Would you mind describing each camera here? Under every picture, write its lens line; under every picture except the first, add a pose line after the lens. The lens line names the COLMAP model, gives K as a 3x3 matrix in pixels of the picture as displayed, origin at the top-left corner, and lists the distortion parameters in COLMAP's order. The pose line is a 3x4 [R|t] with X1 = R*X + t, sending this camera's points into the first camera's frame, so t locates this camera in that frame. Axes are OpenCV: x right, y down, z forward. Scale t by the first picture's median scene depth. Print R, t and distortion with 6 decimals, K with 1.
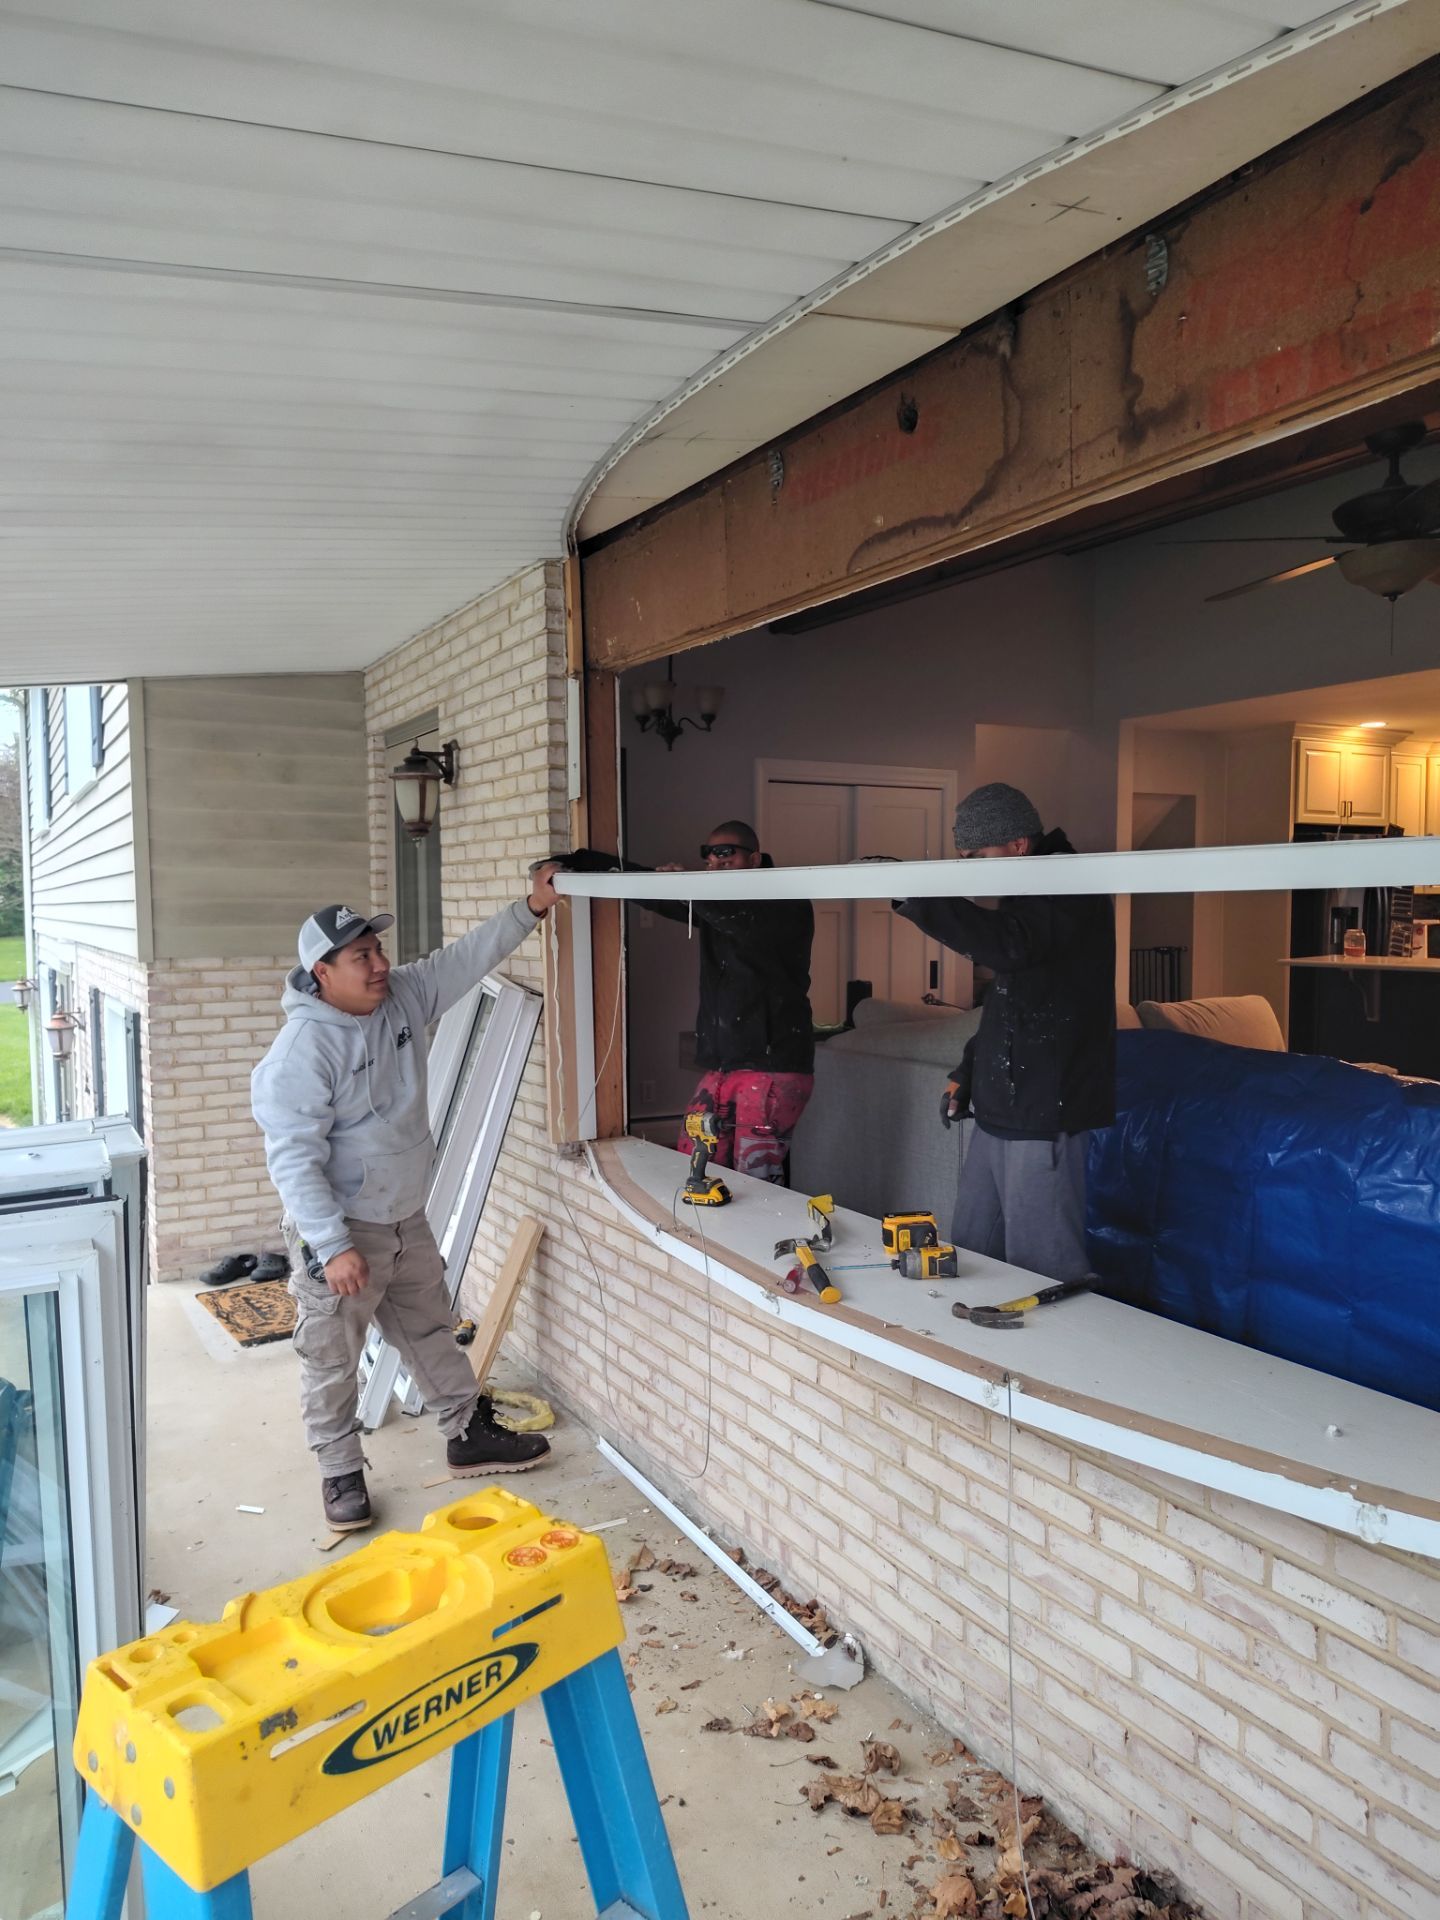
lens RADIAL K [[1316.2, 0, 725.2], [0, 1316.2, 973.5], [0, 0, 1]] dist [0.054175, -0.068005]
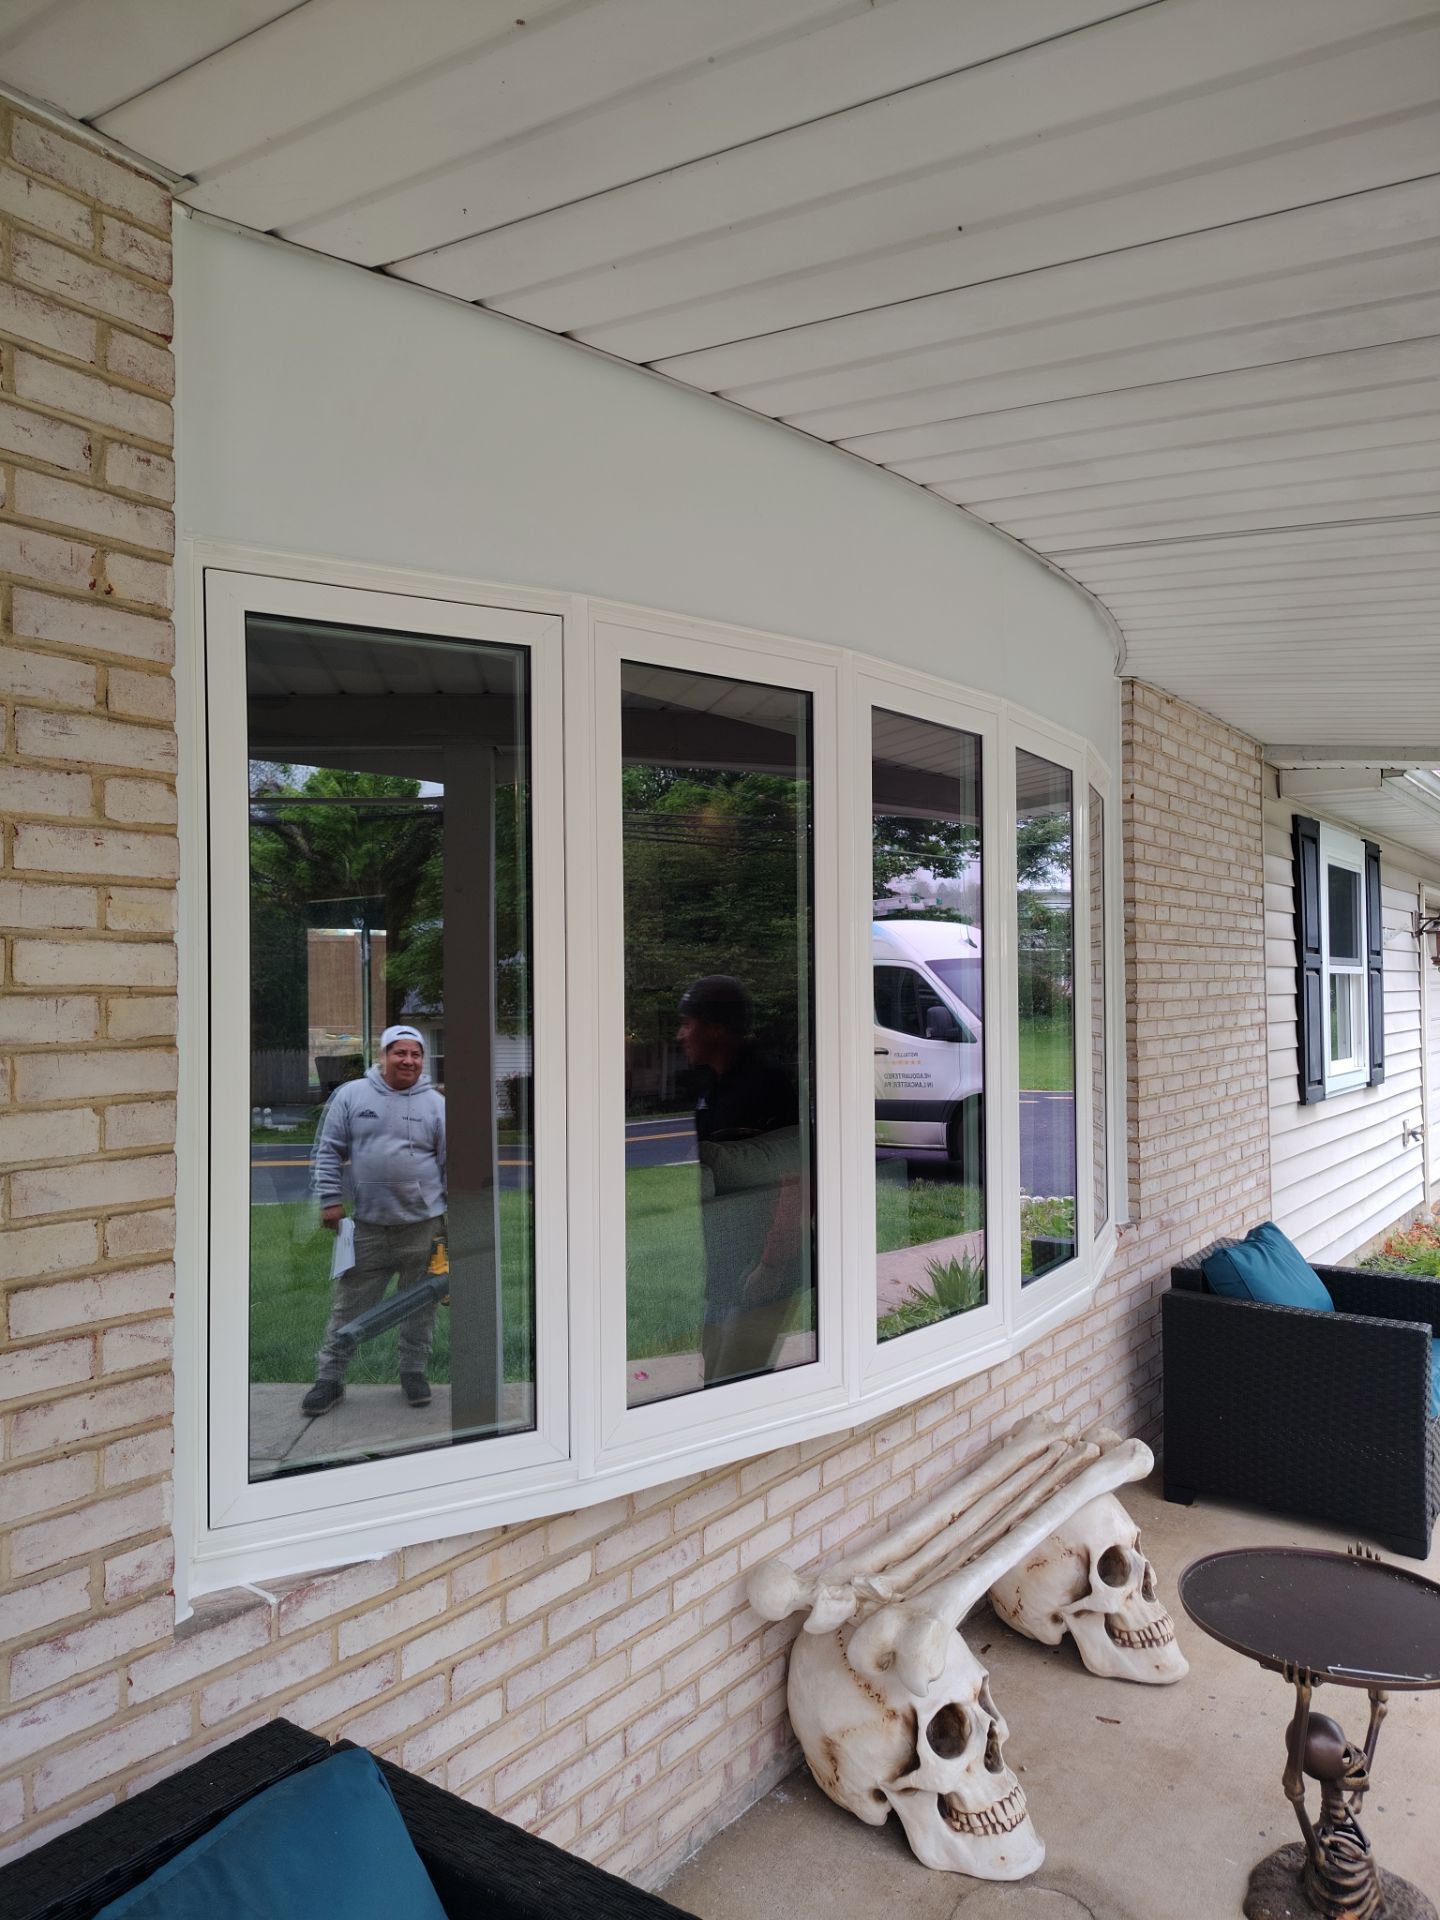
lens RADIAL K [[1316.2, 0, 725.2], [0, 1316.2, 973.5], [0, 0, 1]] dist [0.054175, -0.068005]
pose [[-0.404429, 0.034378, 0.913923, -0.880114], [0.071365, 0.997433, -0.005939, -0.075937], [-0.911781, 0.062821, -0.405844, 1.558165]]
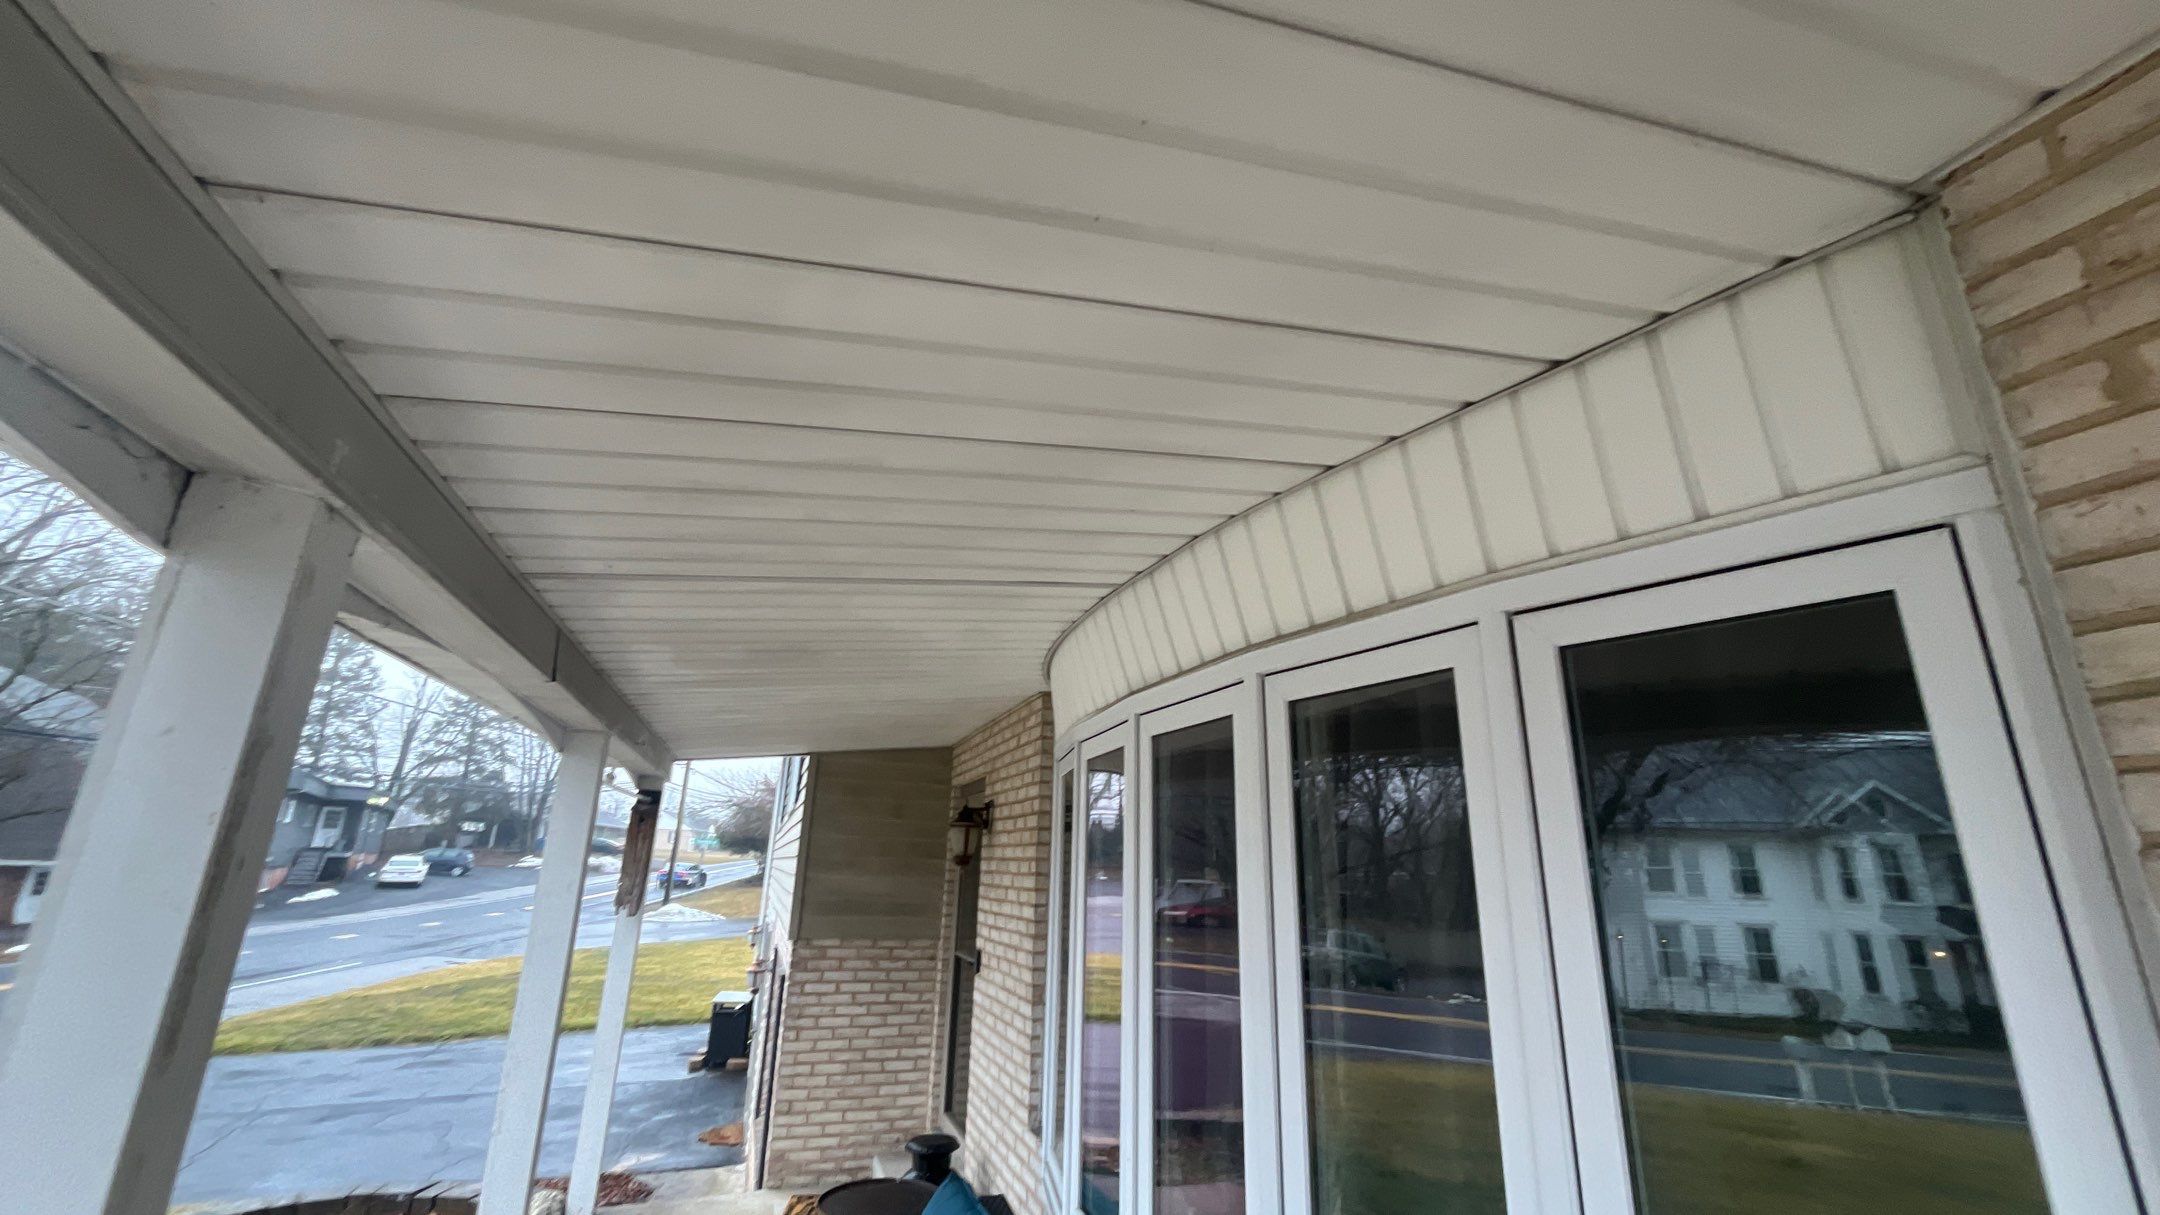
lens RADIAL K [[867.7, 0, 1083.7], [0, 867.7, 603.3], [0, 0, 1]] dist [-0.008059, -0.000197]
pose [[0.984037, -0.016159, -0.177230, 0.141248], [-0.045979, 0.938975, -0.340899, -0.100745], [0.171923, 0.343606, 0.923243, 0.049401]]
